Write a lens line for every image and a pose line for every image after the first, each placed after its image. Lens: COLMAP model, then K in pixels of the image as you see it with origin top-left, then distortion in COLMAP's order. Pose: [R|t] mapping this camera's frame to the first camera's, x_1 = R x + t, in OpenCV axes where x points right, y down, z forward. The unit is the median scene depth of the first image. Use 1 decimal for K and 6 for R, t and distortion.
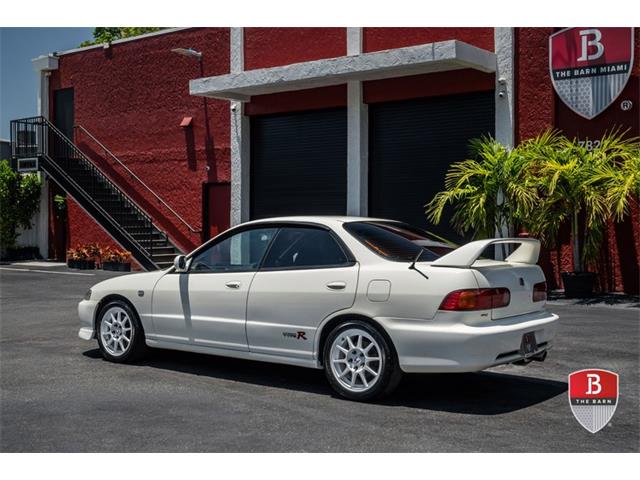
lens RADIAL K [[775.2, 0, 316.9], [0, 775.2, 247.4], [0, 0, 1]] dist [0.001685, 0.000000]
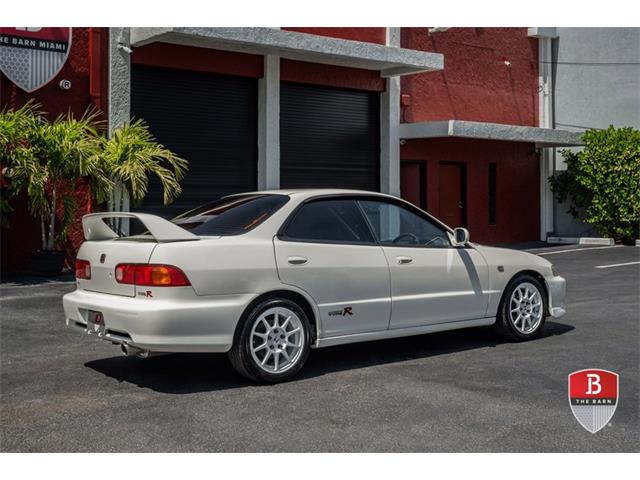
lens RADIAL K [[815.4, 0, 313.5], [0, 815.4, 200.7], [0, 0, 1]] dist [0.011443, 0.000000]
pose [[0.261073, 0.000327, 0.965319, -0.546678], [0.031921, 0.999450, -0.008972, -0.010598], [-0.964791, 0.033157, 0.260919, 0.406290]]
